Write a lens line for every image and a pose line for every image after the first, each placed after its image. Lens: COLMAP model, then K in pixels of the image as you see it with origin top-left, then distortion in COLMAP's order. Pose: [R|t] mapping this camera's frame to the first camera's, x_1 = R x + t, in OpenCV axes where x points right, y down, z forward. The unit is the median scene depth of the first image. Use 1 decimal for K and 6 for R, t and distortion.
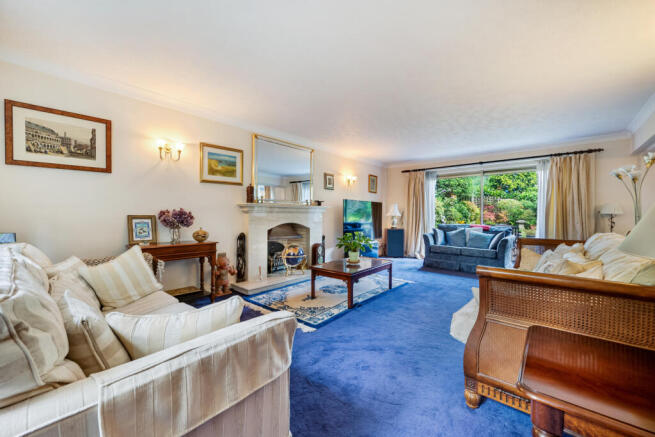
lens RADIAL K [[262.1, 0, 329.6], [0, 262.1, 215.4], [0, 0, 1]] dist [0.001124, 0.000109]
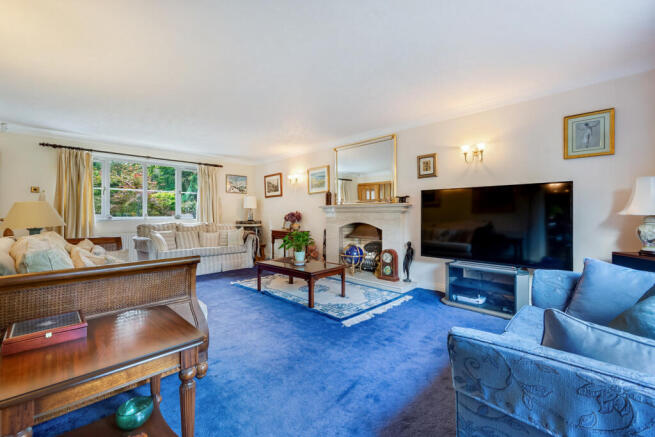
lens RADIAL K [[286.2, 0, 329.0], [0, 286.2, 218.2], [0, 0, 1]] dist [-0.003852, -0.000156]
pose [[-0.078939, -0.000495, -0.996879, 1.083232], [-0.006160, 0.999981, -0.000009, 0.014672], [0.996860, 0.006140, -0.078941, 1.124058]]
